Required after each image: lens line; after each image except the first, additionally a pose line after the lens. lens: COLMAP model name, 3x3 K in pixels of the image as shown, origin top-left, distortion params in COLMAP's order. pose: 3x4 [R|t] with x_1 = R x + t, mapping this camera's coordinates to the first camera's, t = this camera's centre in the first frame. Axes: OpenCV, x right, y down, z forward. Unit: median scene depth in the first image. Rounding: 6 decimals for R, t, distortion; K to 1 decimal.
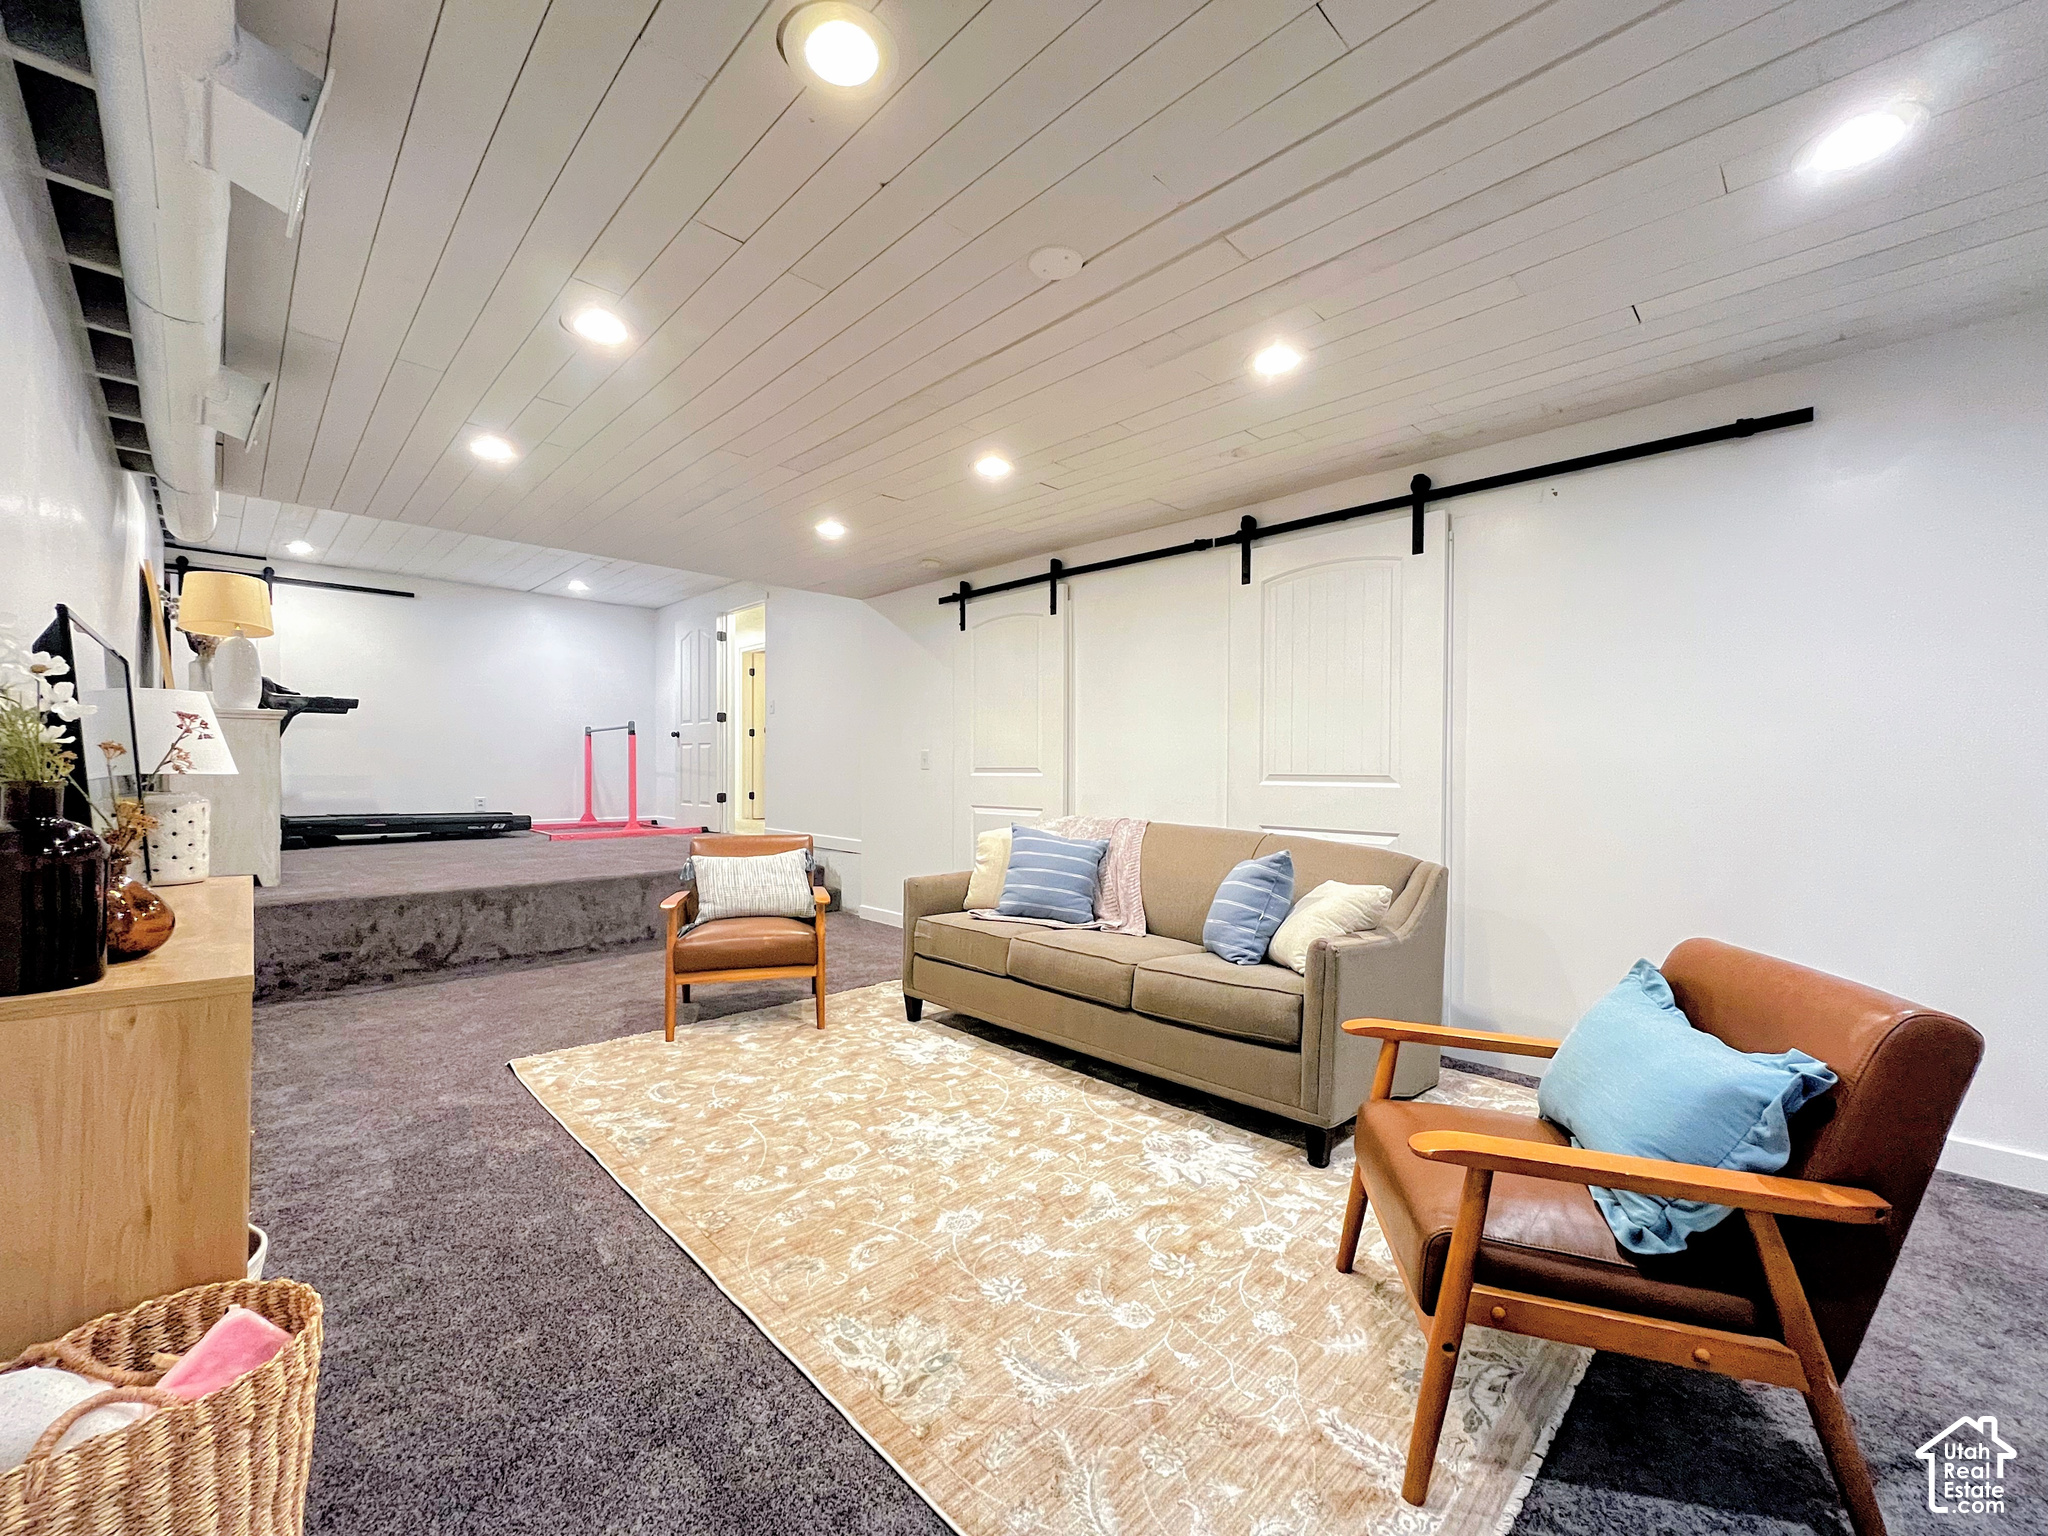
lens RADIAL K [[838.2, 0, 1033.1], [0, 838.2, 776.8], [0, 0, 1]] dist [-0.002596, -0.000373]
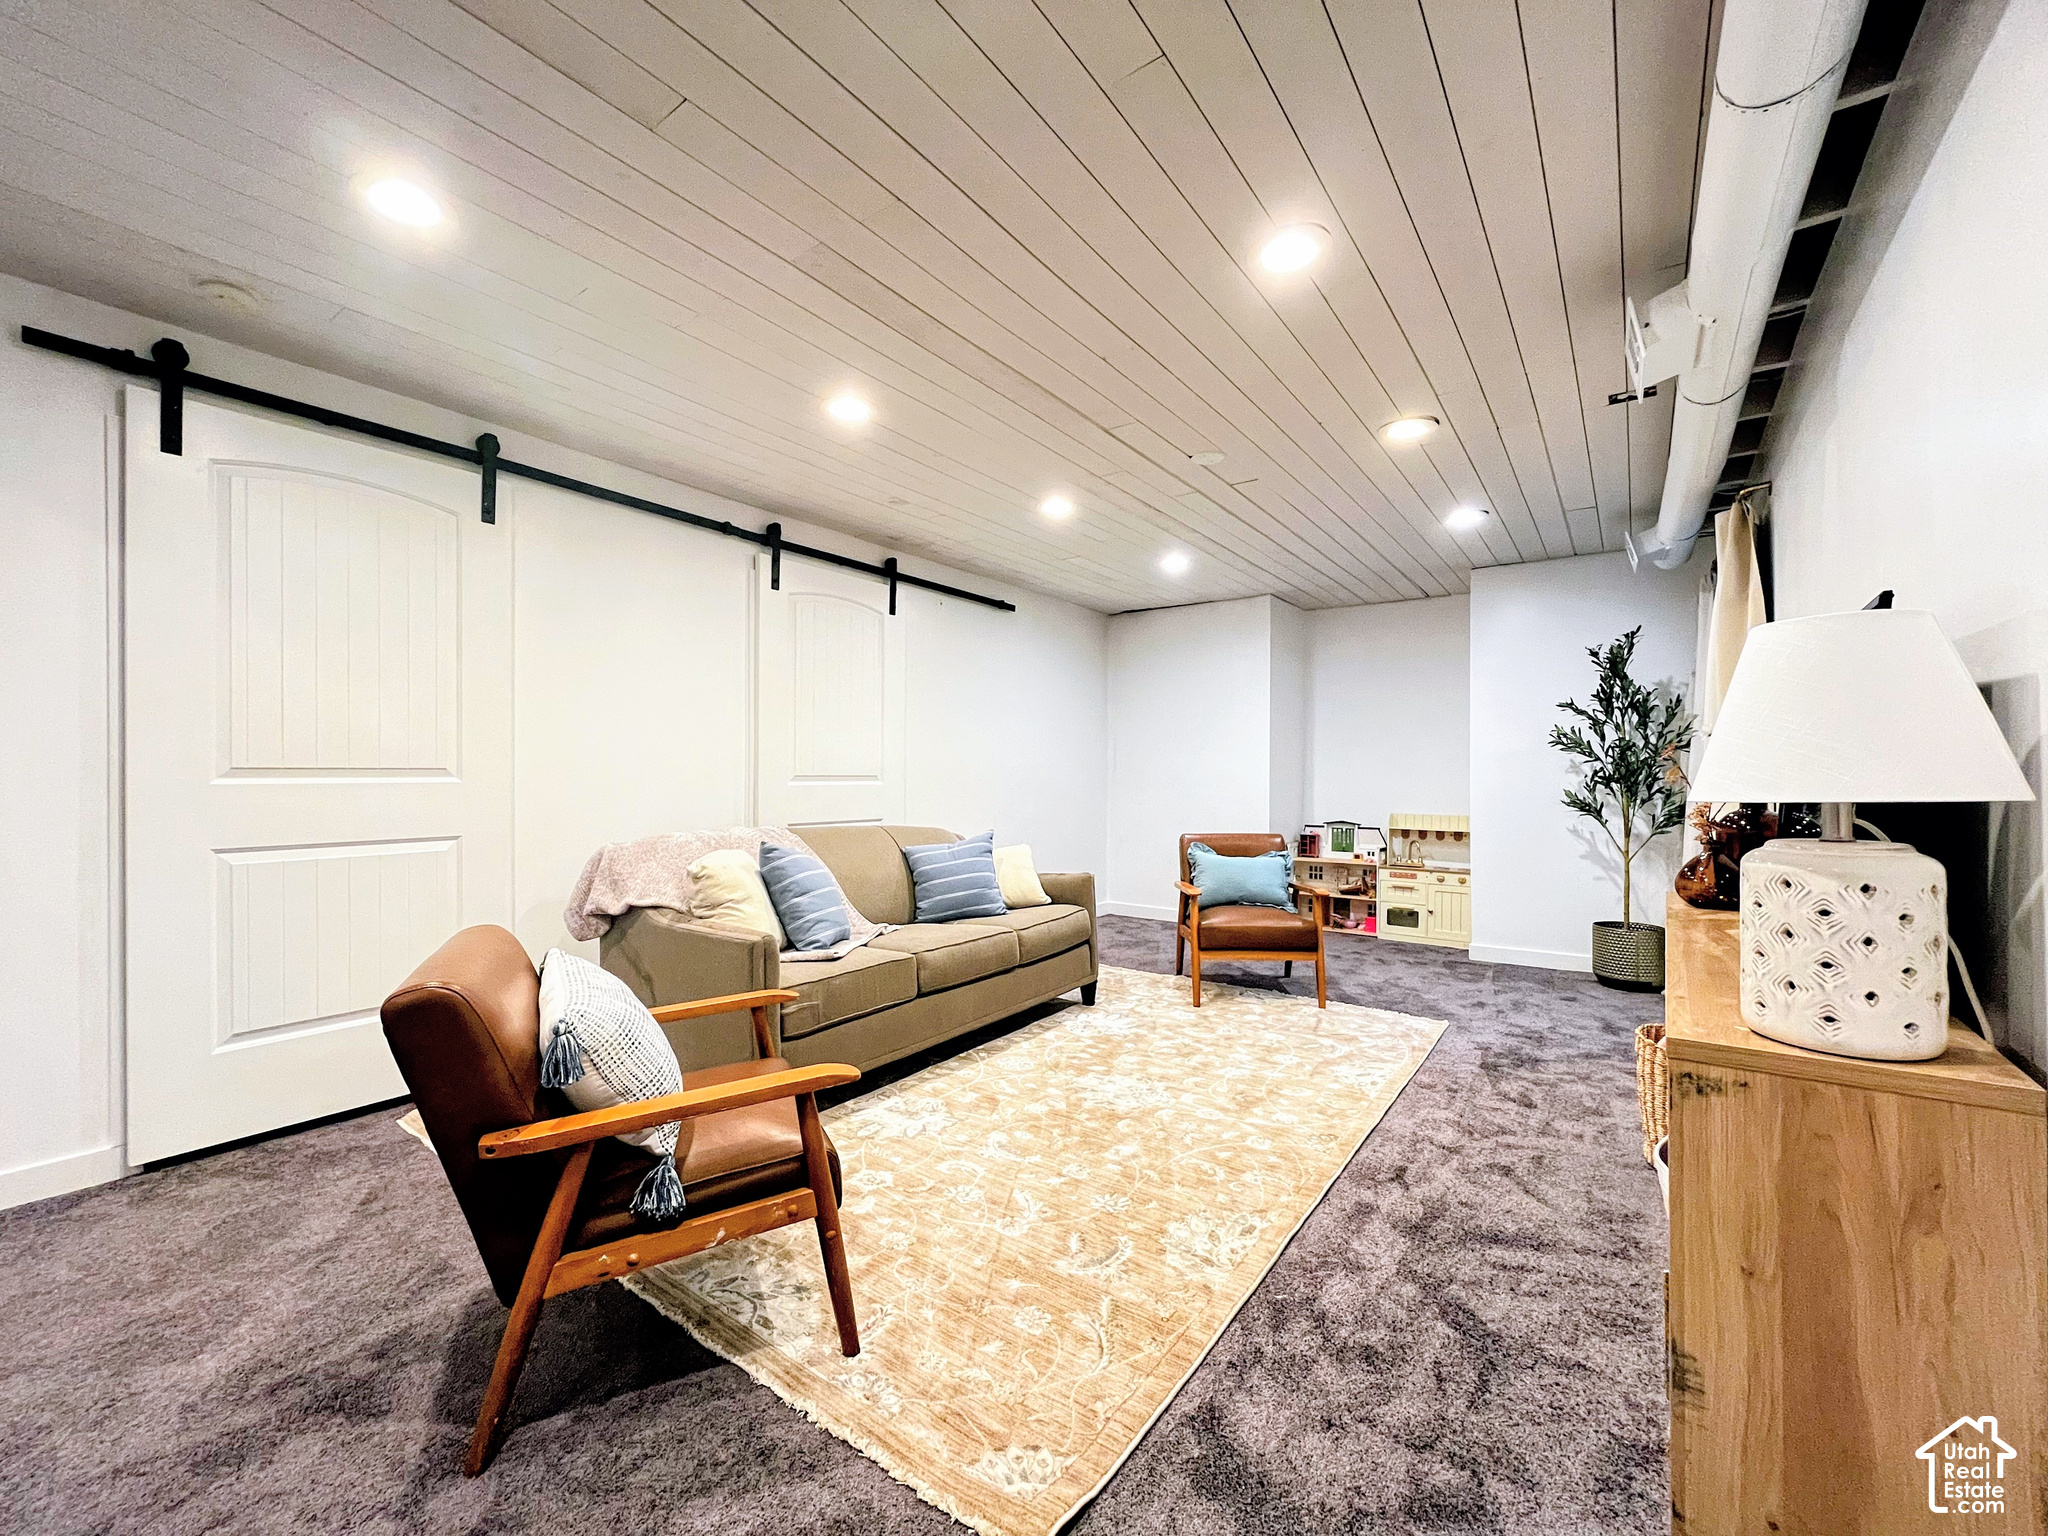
lens RADIAL K [[838.2, 0, 1033.1], [0, 838.2, 776.8], [0, 0, 1]] dist [-0.002596, -0.000373]
pose [[-0.173832, -0.024579, 0.984469, -0.971724], [-0.009558, 0.999683, 0.023271, -0.034125], [-0.984729, -0.005365, -0.174012, 1.033766]]
